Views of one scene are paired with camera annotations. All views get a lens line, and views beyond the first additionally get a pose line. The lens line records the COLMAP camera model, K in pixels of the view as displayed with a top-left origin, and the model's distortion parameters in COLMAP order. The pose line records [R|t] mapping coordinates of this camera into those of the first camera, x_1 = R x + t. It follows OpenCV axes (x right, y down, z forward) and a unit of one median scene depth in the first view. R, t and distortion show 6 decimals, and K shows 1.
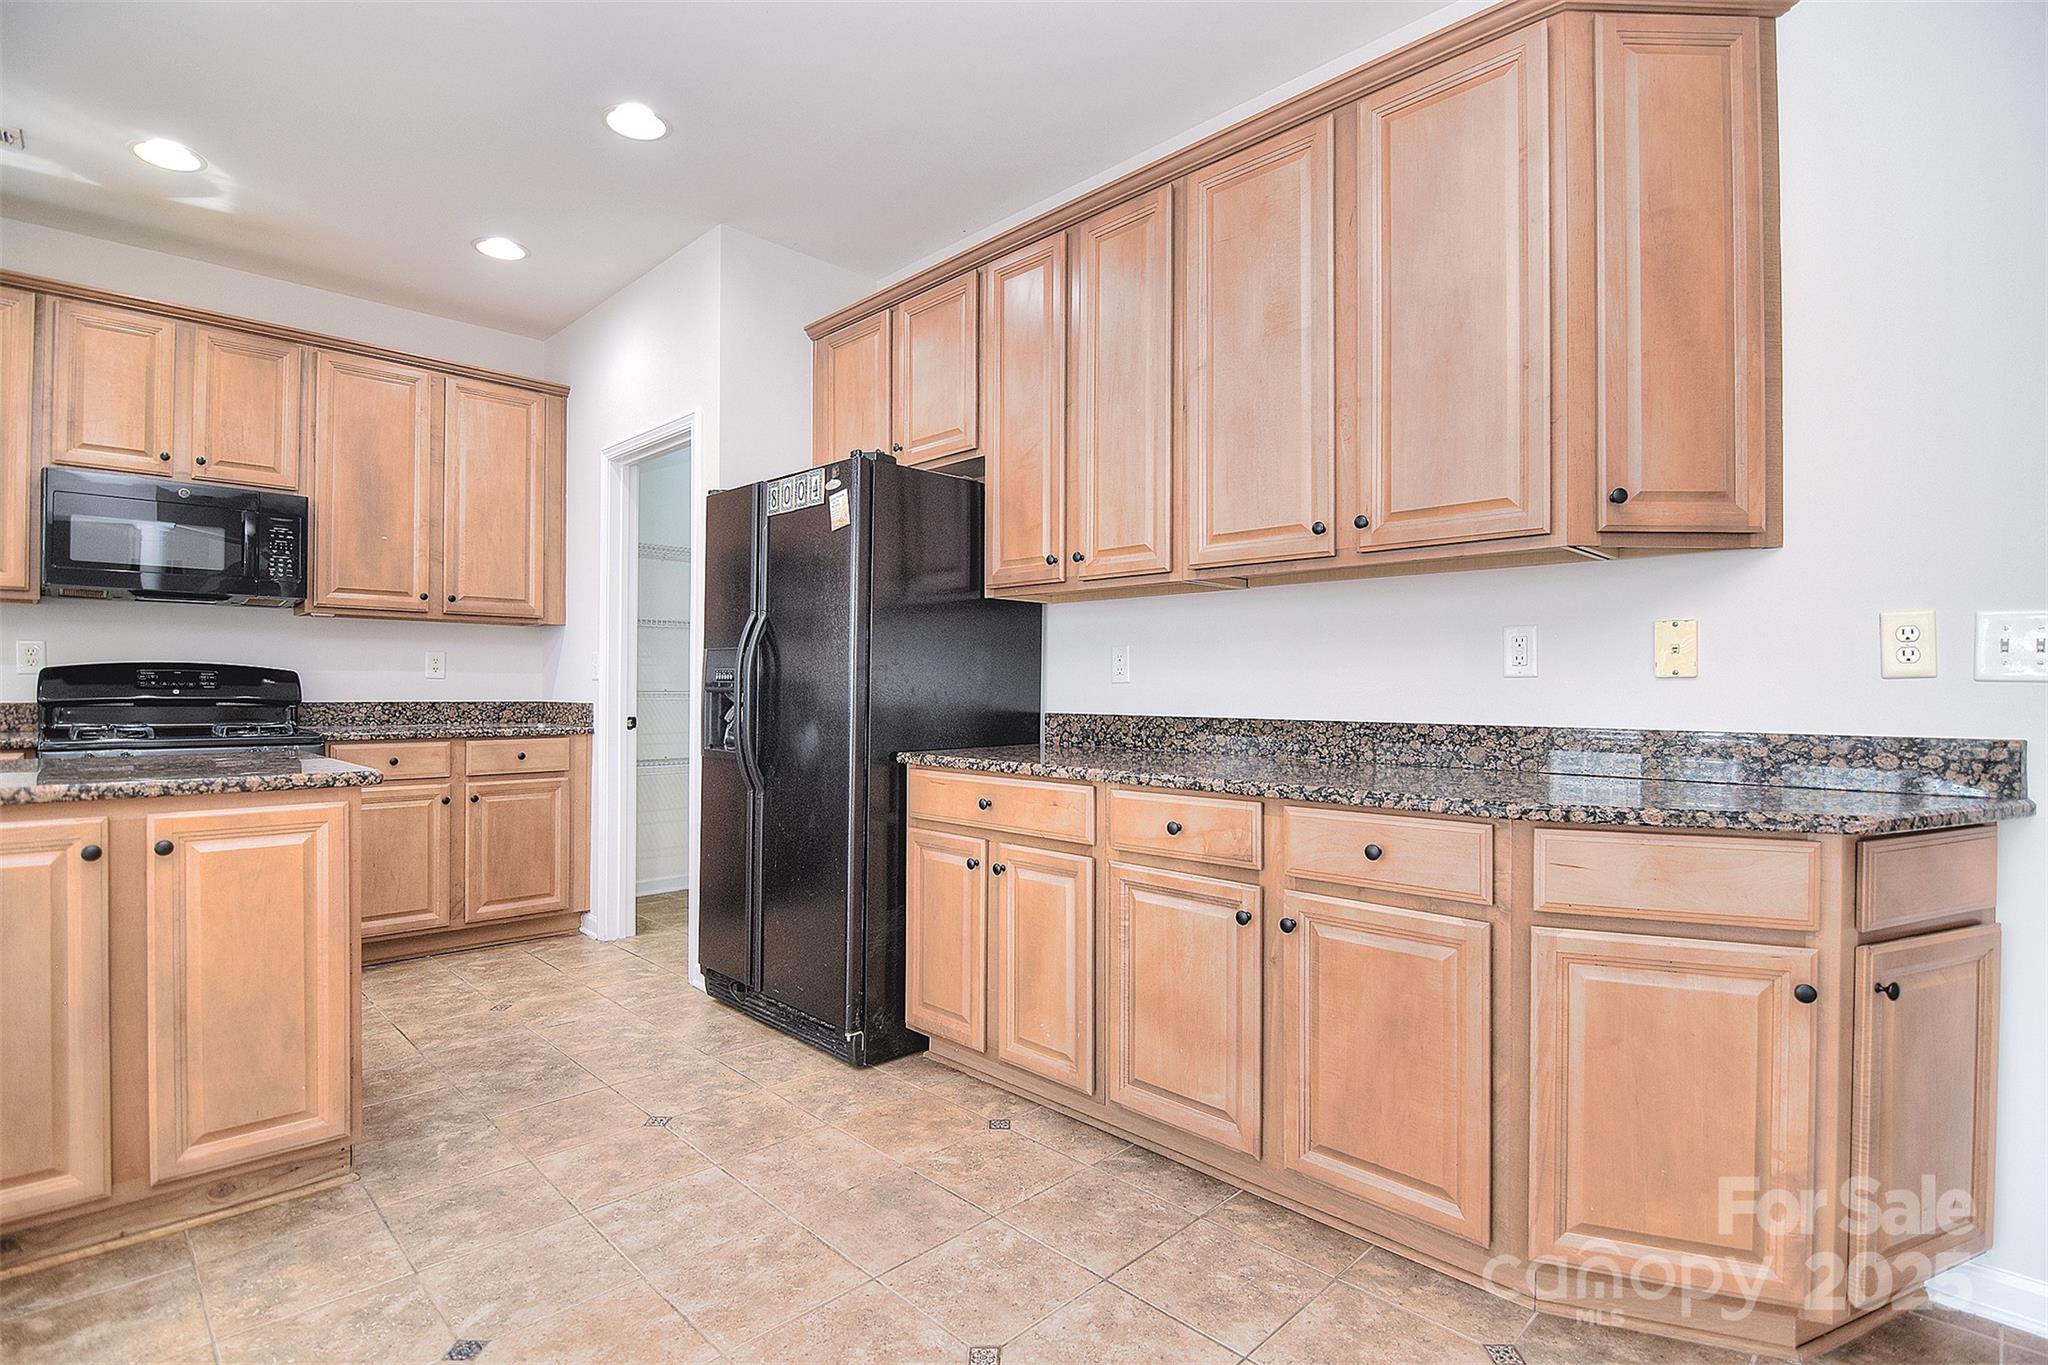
lens RADIAL K [[983.8, 0, 1031.9], [0, 983.8, 665.0], [0, 0, 1]] dist [-0.011602, -0.007834]
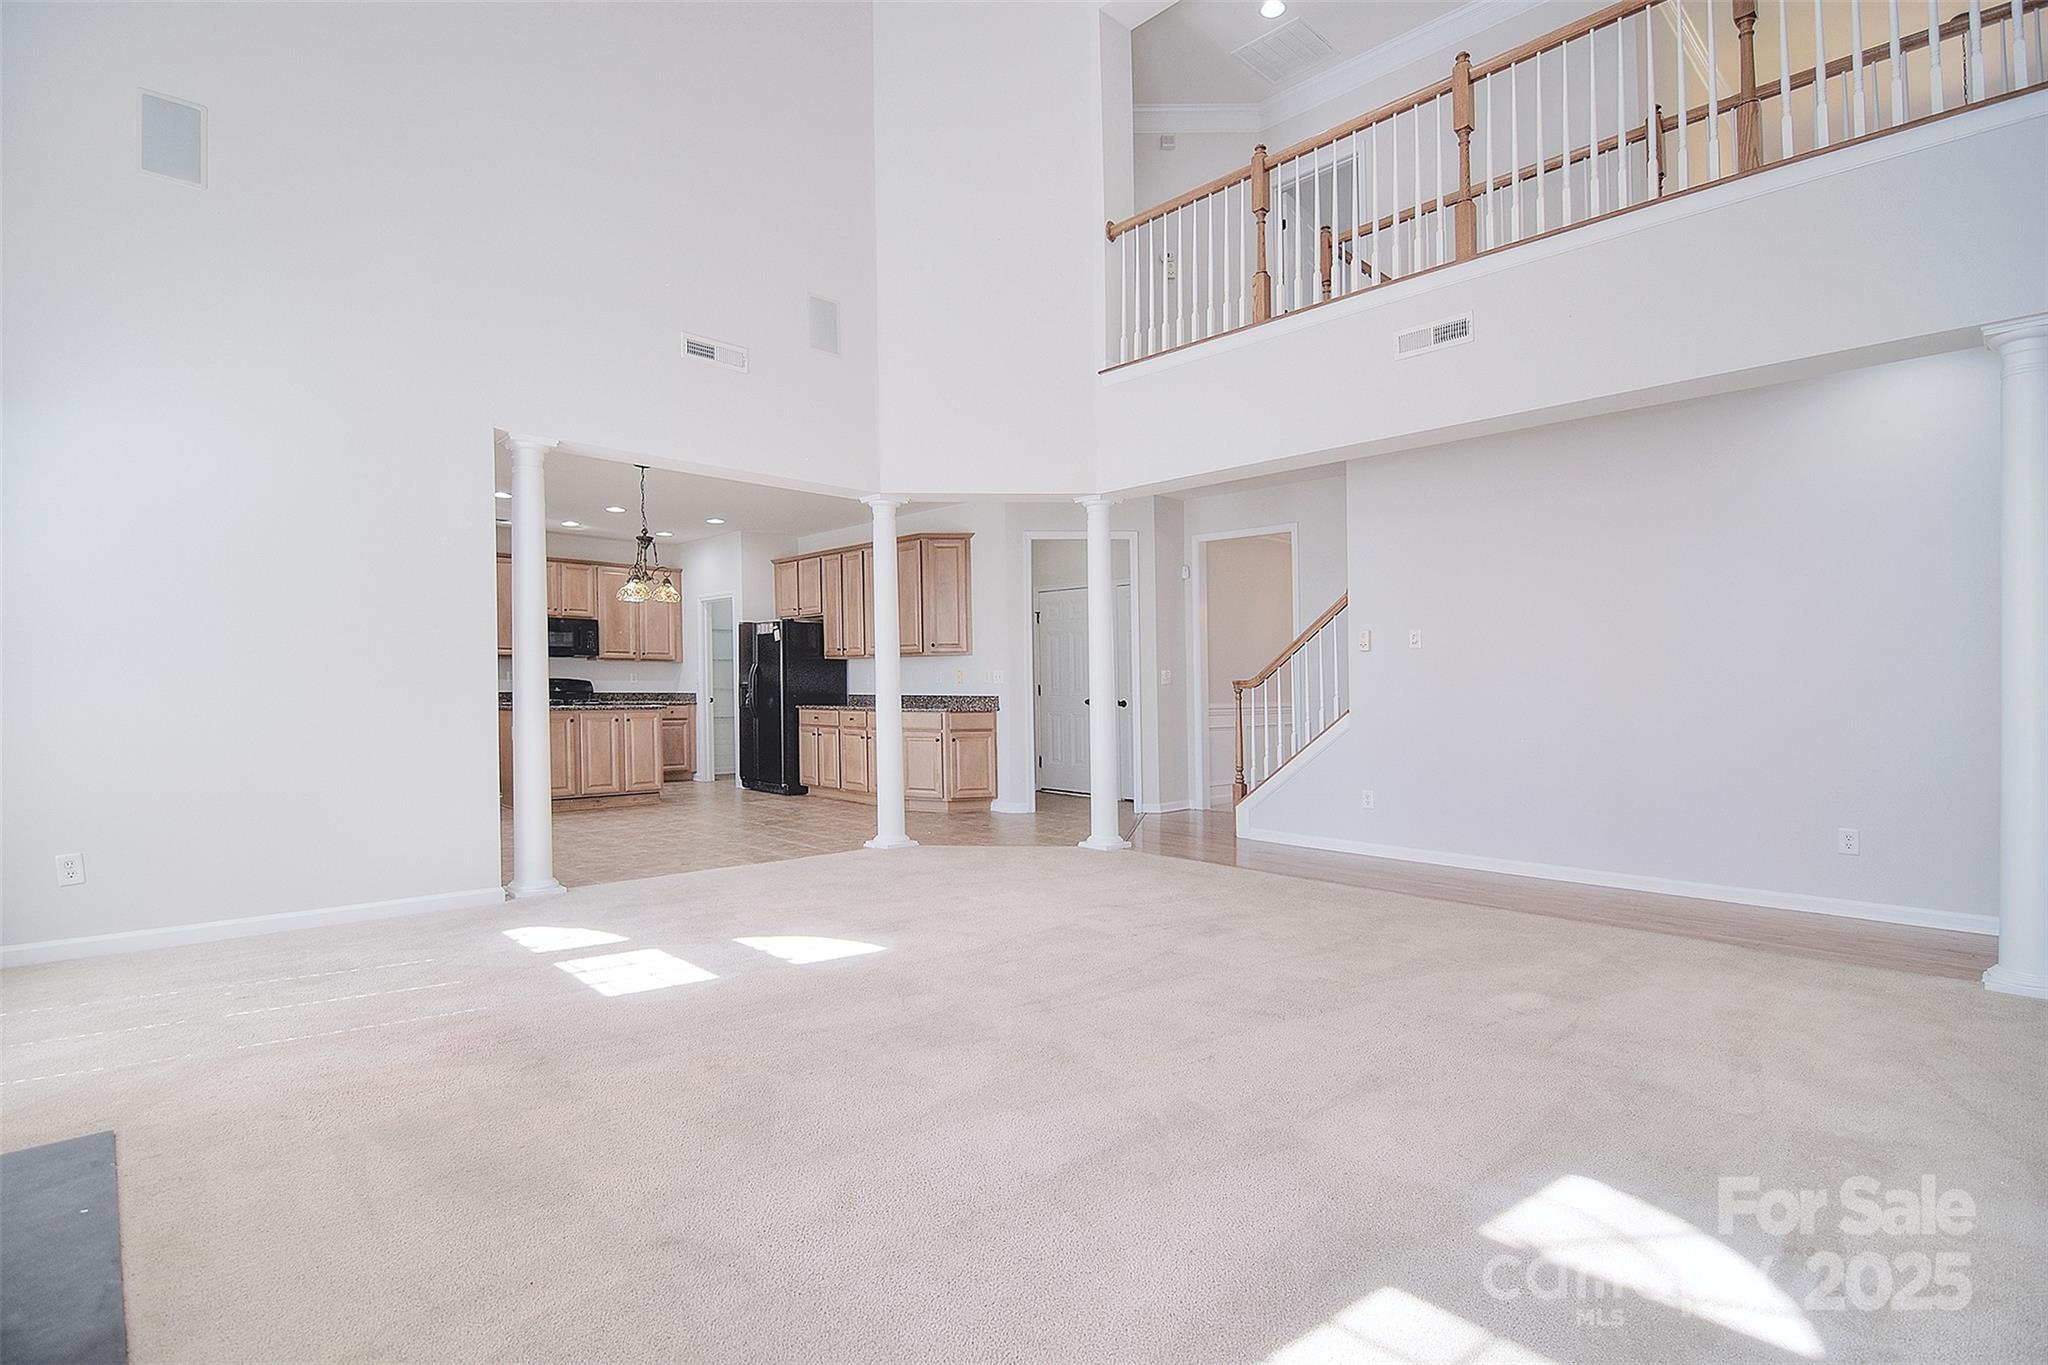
lens RADIAL K [[983.8, 0, 1019.2], [0, 983.8, 686.2], [0, 0, 1]] dist [-0.011602, -0.007834]
pose [[0.999503, -0.003816, -0.031287, 0.732819], [0.004484, 0.999763, 0.021324, -0.046185], [0.031198, -0.021454, 0.999283, -2.351989]]
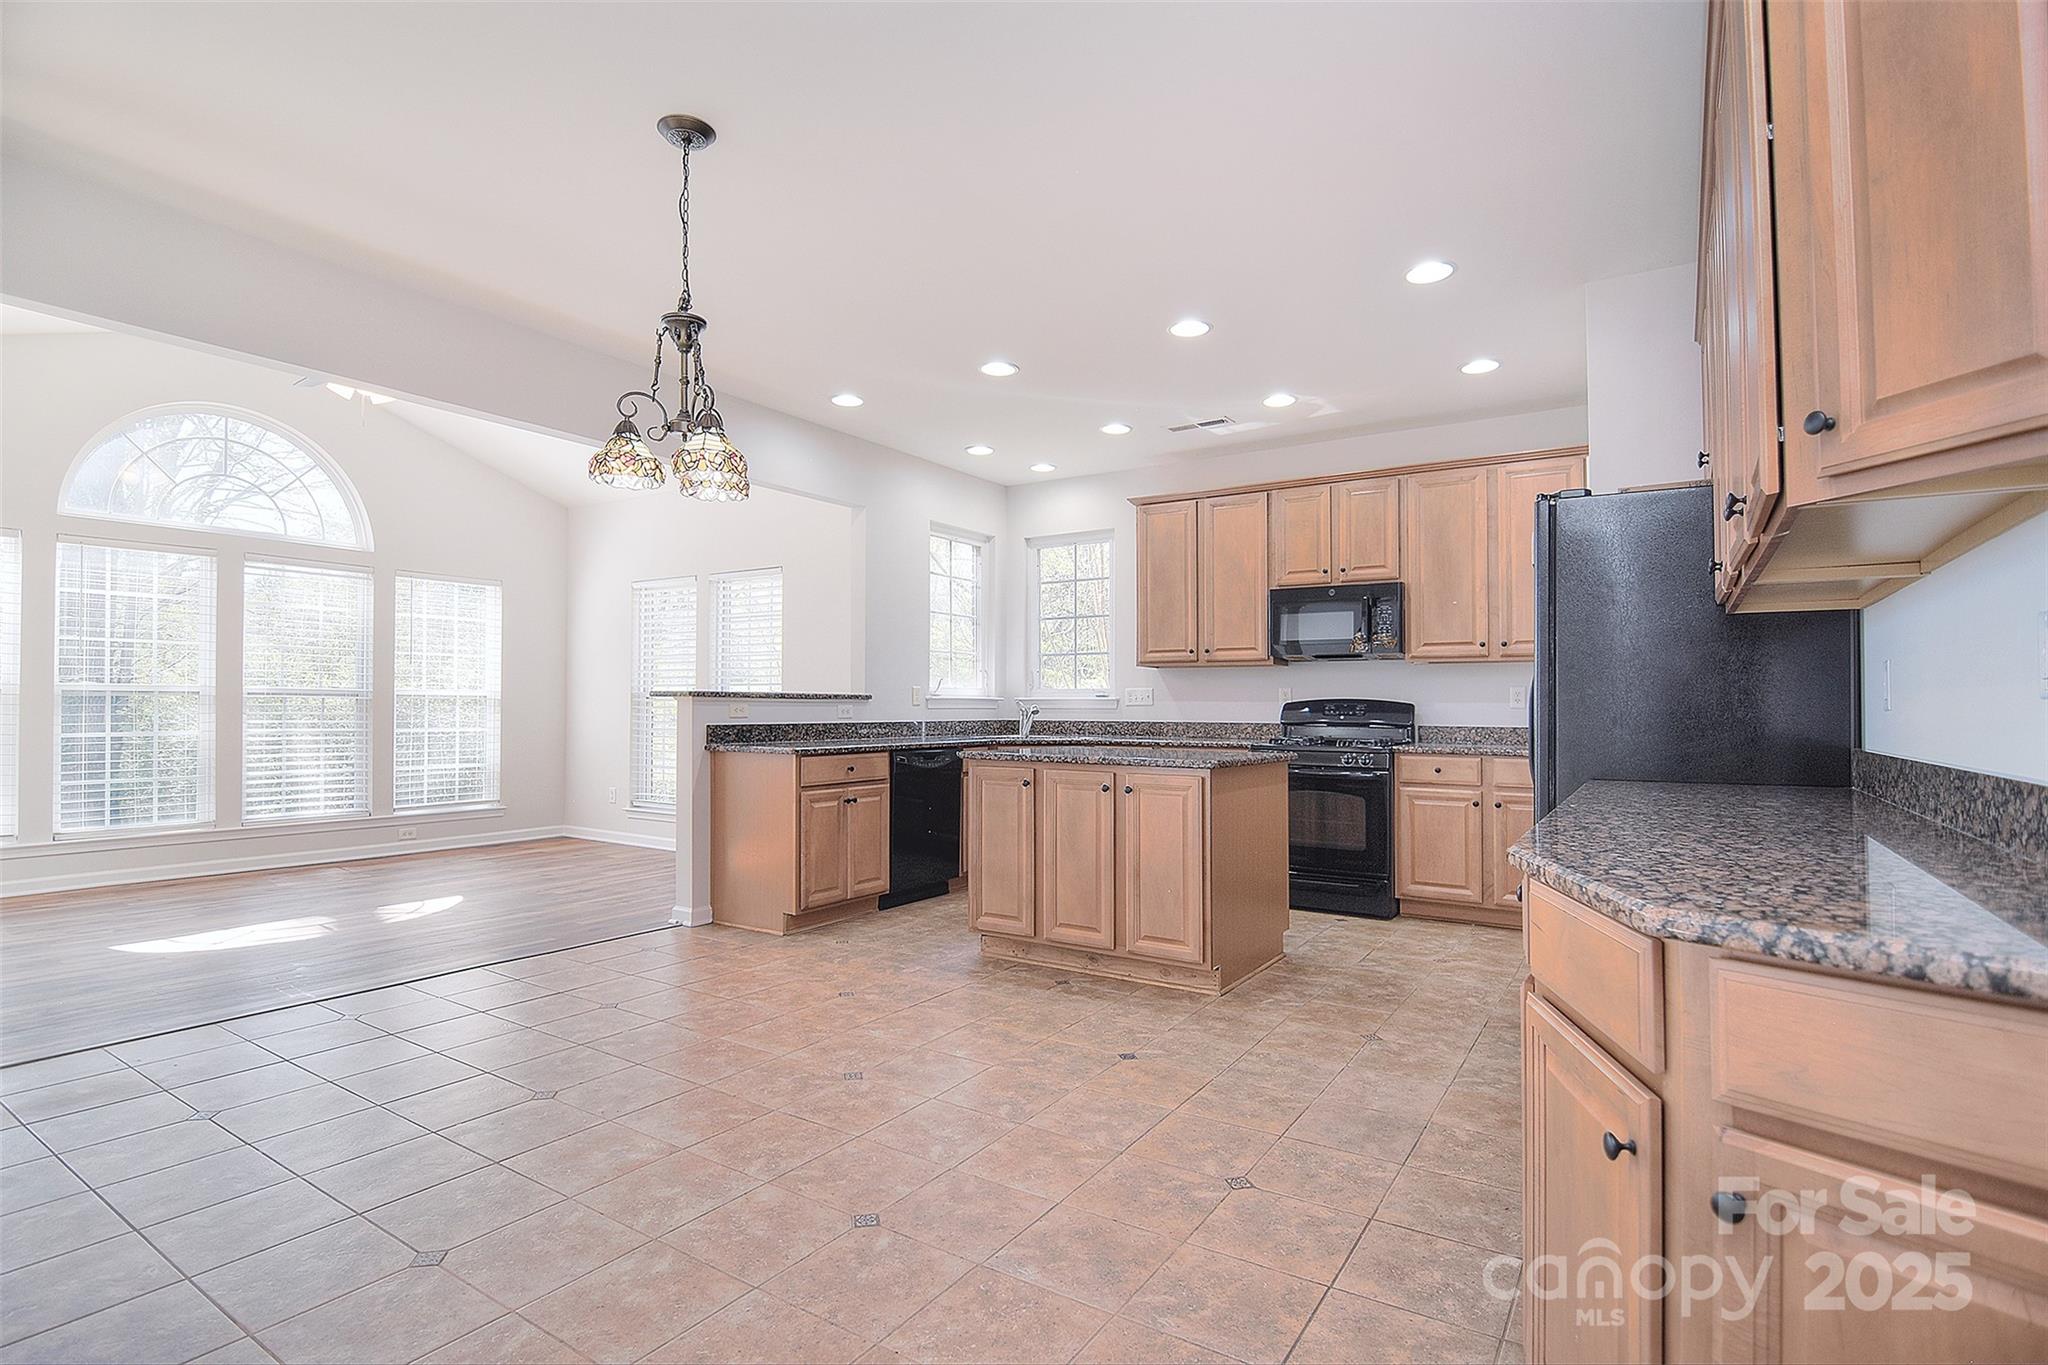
lens RADIAL K [[983.8, 0, 1038.3], [0, 983.8, 663.3], [0, 0, 1]] dist [-0.011602, -0.007834]
pose [[0.216065, -0.047419, -0.975227, 0.709925], [0.014448, 0.998866, -0.045367, 0.006712], [0.976272, -0.004288, 0.216505, 0.219884]]
